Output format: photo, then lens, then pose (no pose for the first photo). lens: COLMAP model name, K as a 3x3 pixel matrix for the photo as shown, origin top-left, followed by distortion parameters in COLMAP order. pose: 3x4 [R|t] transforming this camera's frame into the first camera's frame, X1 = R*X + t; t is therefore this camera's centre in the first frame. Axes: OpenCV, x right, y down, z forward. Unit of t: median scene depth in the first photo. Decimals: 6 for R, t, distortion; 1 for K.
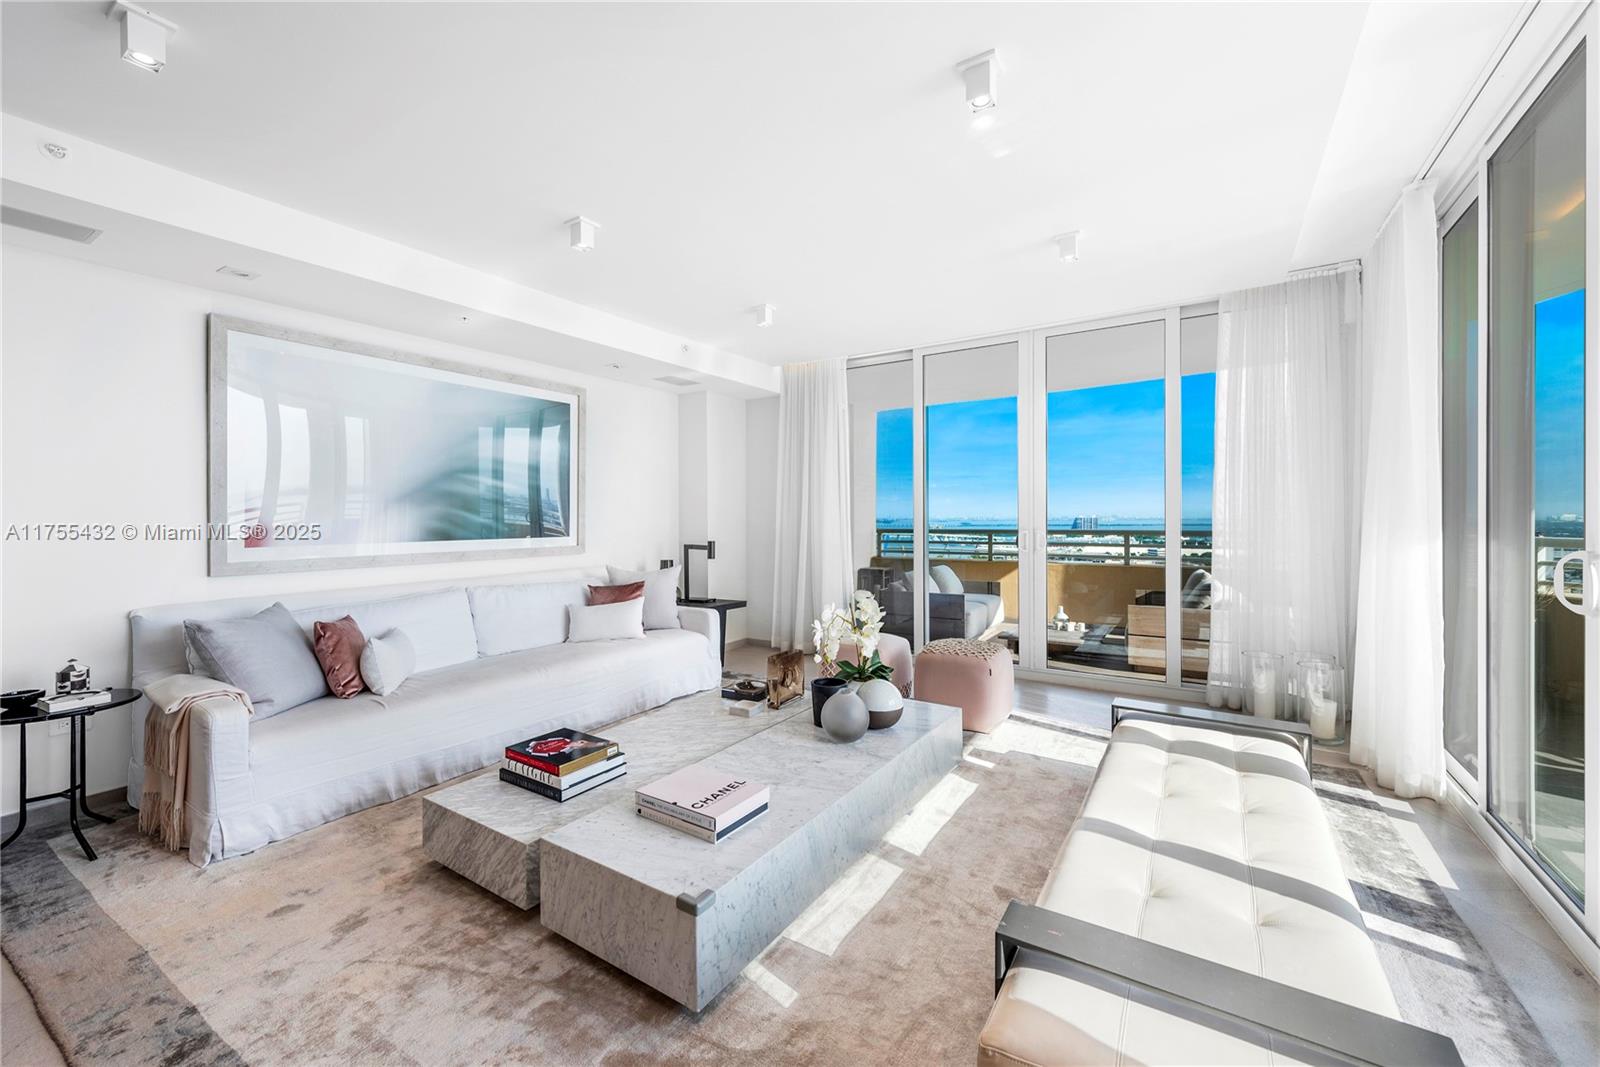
lens RADIAL K [[640.7, 0, 802.4], [0, 640.7, 523.1], [0, 0, 1]] dist [0.008320, -0.004311]
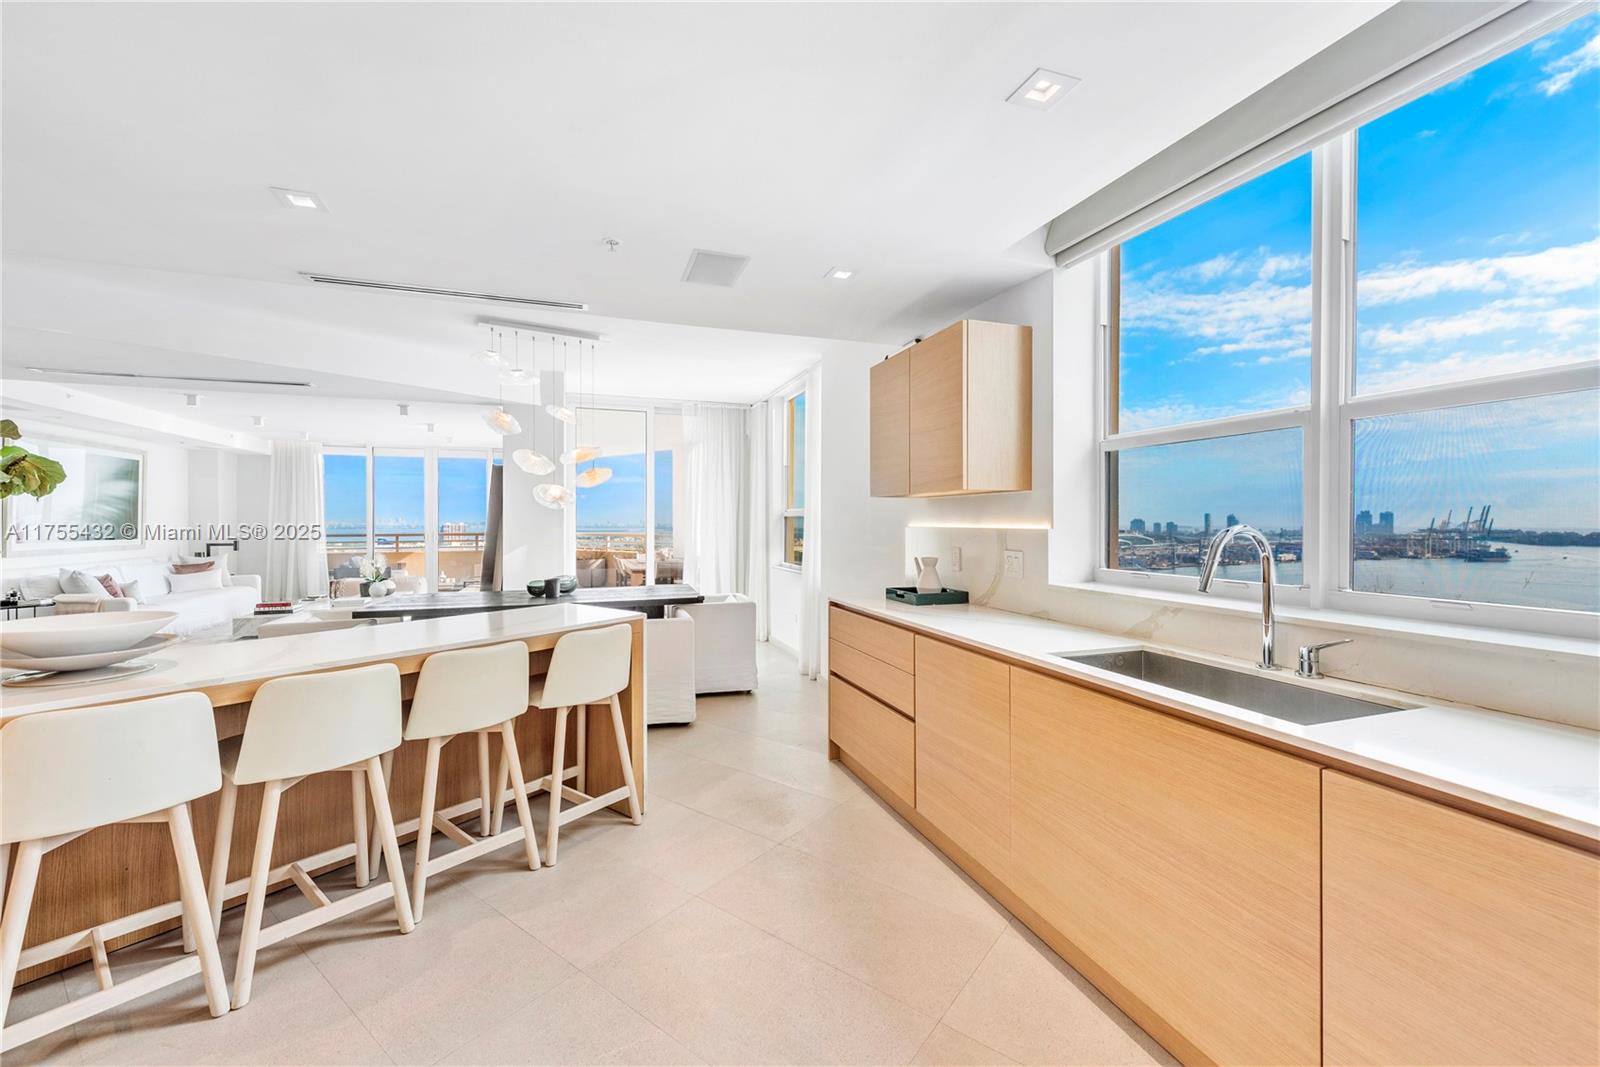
lens RADIAL K [[640.7, 0, 788.4], [0, 640.7, 537.7], [0, 0, 1]] dist [0.008320, -0.004311]
pose [[0.626171, -0.011165, 0.779606, -0.541110], [0.003210, 0.999926, 0.011743, 0.003492], [-0.779679, -0.004850, 0.626161, -1.229902]]
